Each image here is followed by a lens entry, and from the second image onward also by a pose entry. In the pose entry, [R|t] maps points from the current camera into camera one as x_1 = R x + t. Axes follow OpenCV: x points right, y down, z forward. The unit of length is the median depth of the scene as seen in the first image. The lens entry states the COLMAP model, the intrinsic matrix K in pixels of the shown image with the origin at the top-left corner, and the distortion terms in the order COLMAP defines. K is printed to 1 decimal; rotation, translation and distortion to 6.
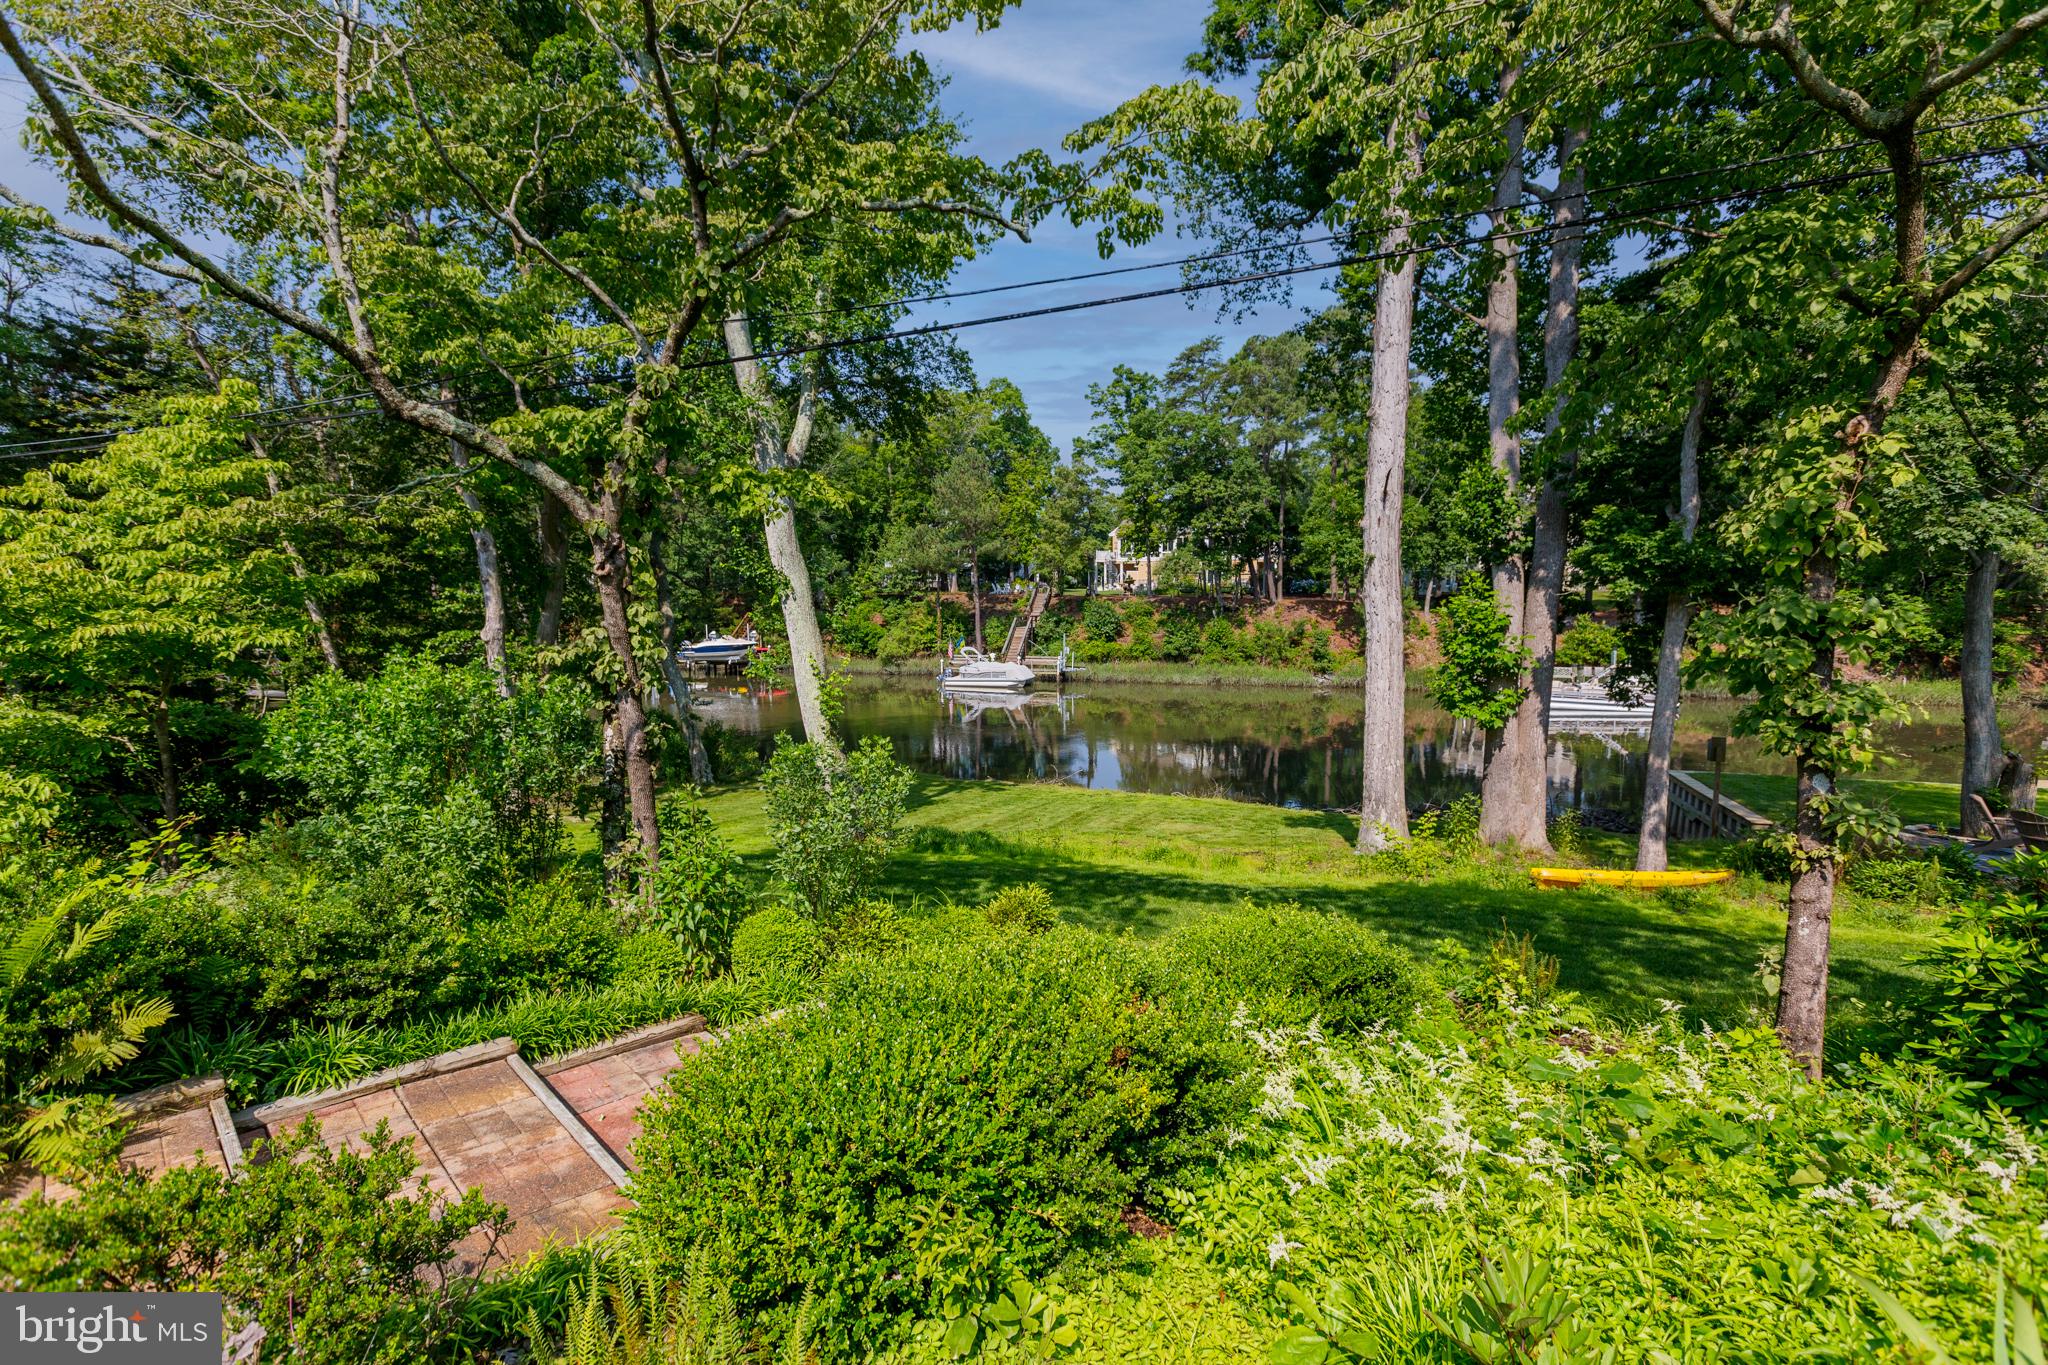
lens RADIAL K [[928.3, 0, 1027.2], [0, 928.3, 683.3], [0, 0, 1]] dist [0.000181, 0.000104]
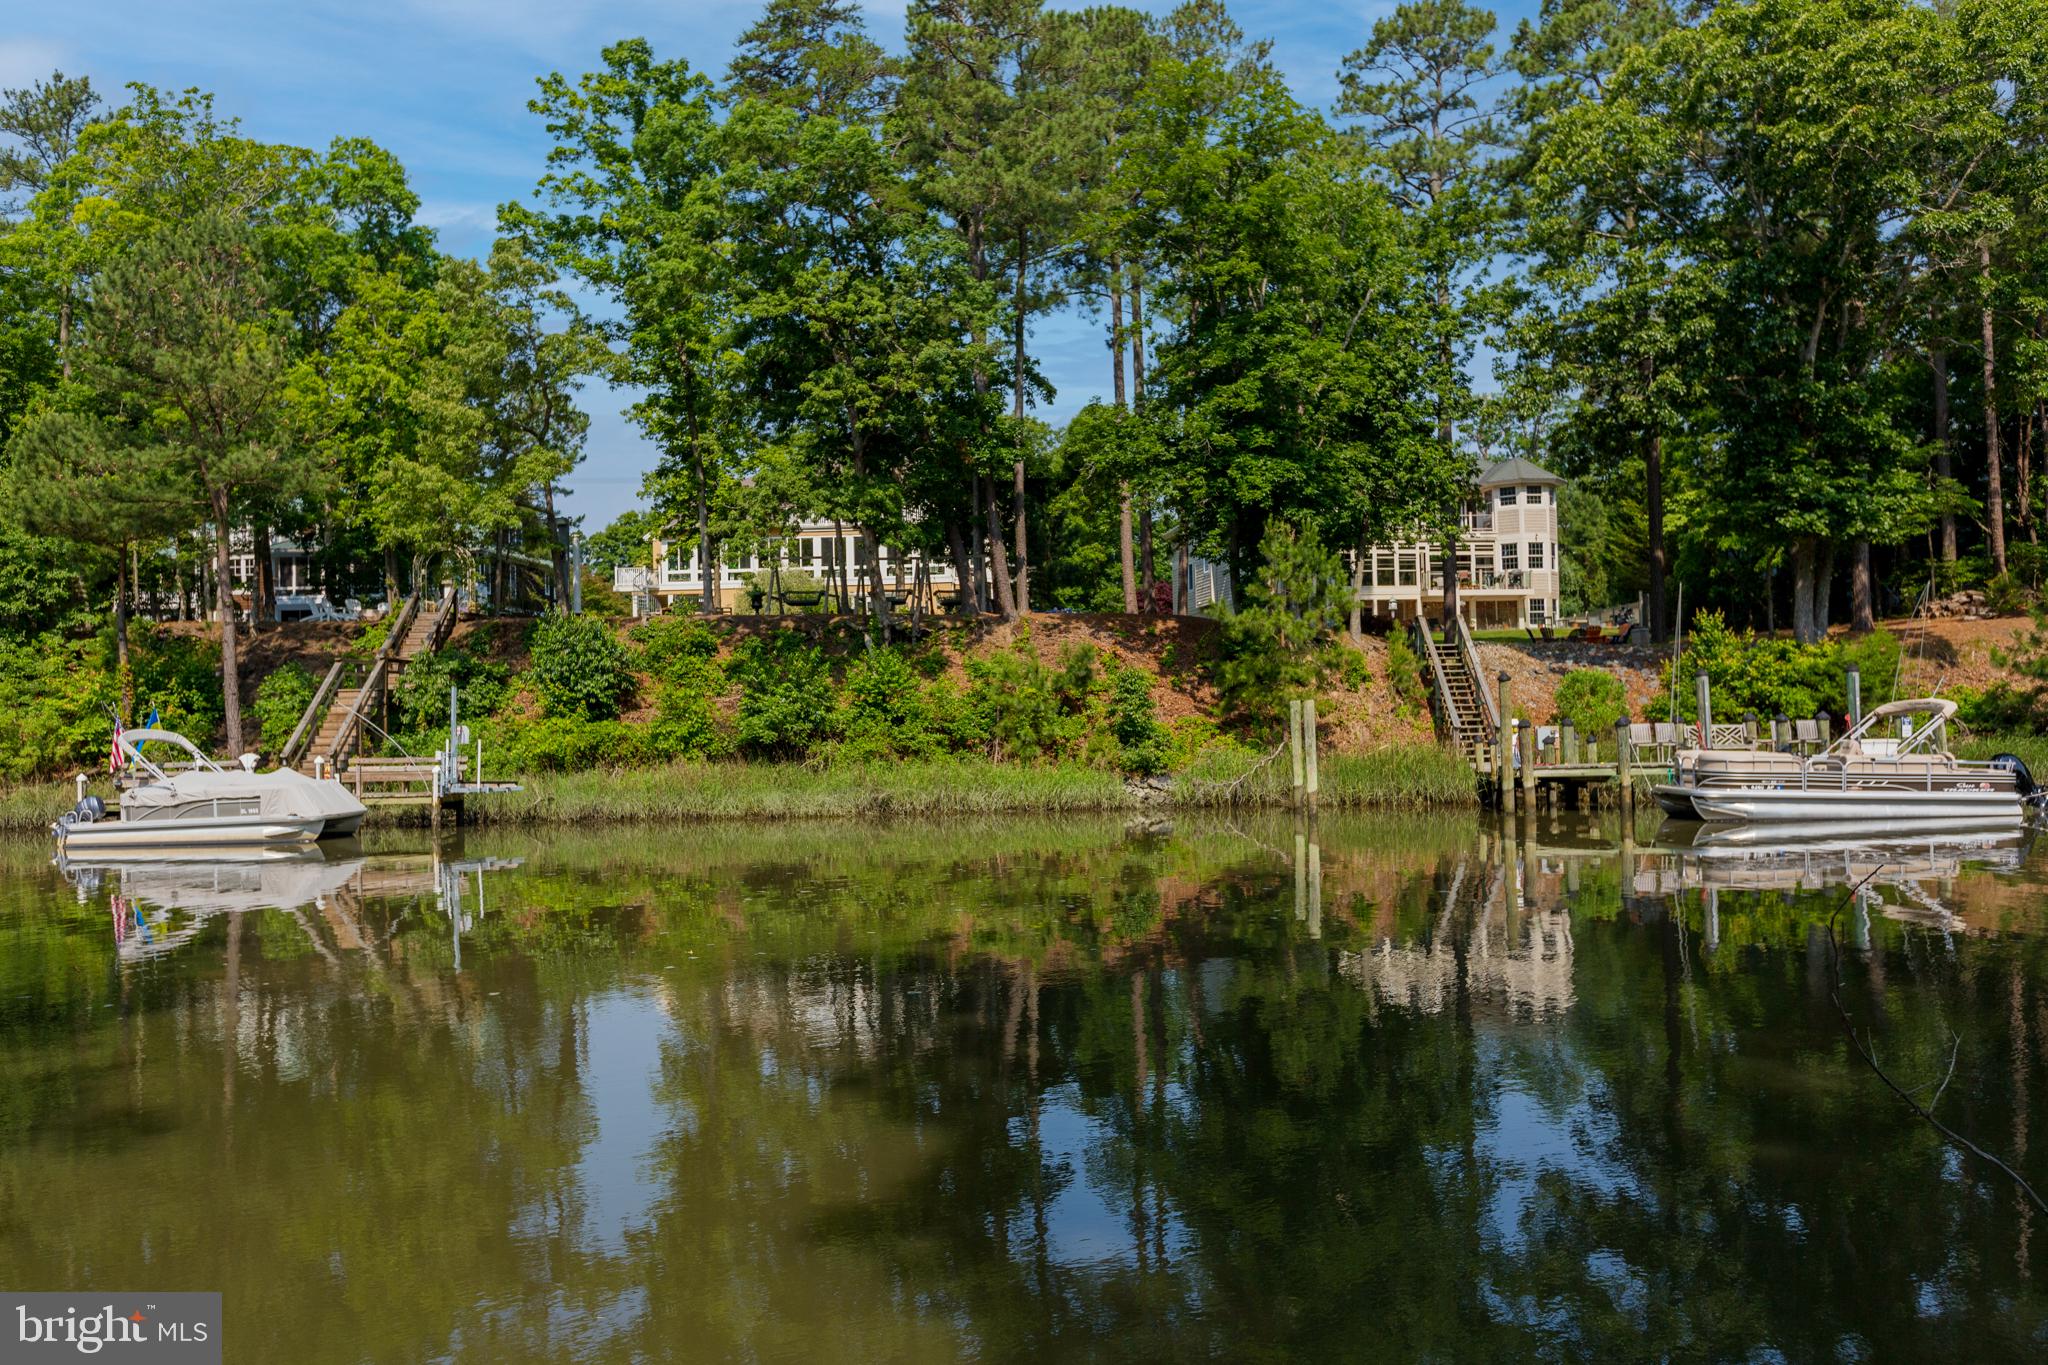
lens RADIAL K [[1532.6, 0, 1024.0], [0, 1532.6, 682.5], [0, 0, 1]] dist [-0.015482, -0.005266]
pose [[0.955235, -0.009784, 0.295688, 0.074767], [0.047112, 0.991730, -0.119383, 0.024647], [-0.292074, 0.127970, 0.947796, 0.378943]]
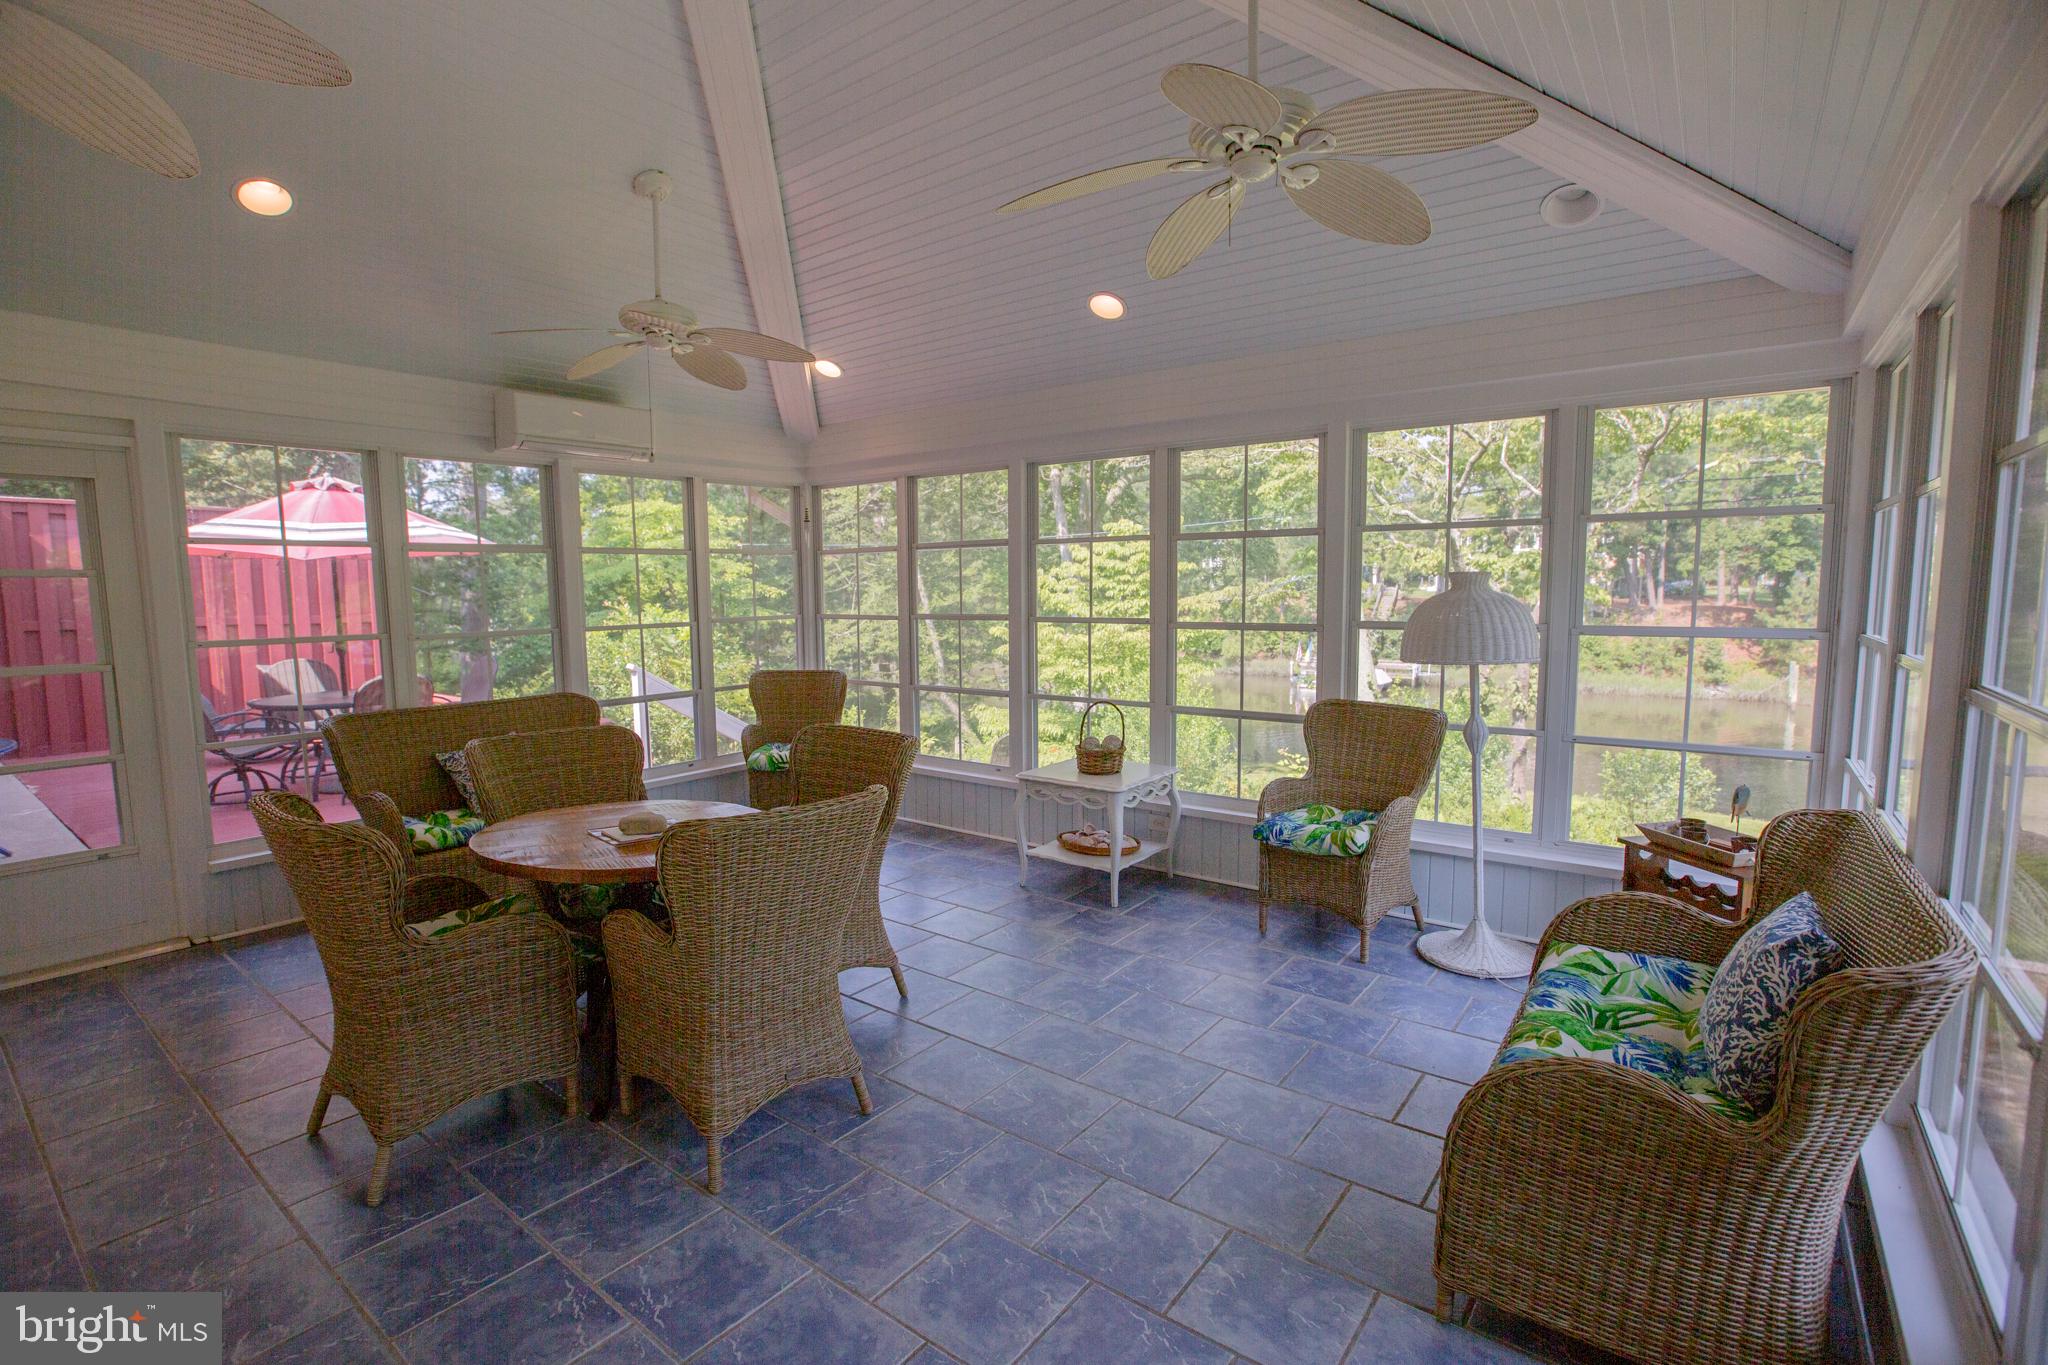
lens RADIAL K [[956.5, 0, 1049.0], [0, 956.5, 681.8], [0, 0, 1]] dist [0.001546, 0.000384]
pose [[0.967551, 0.025731, -0.251361, -0.087323], [-0.024479, 0.999667, 0.008105, -0.005111], [0.251486, -0.001689, 0.967860, -0.103512]]
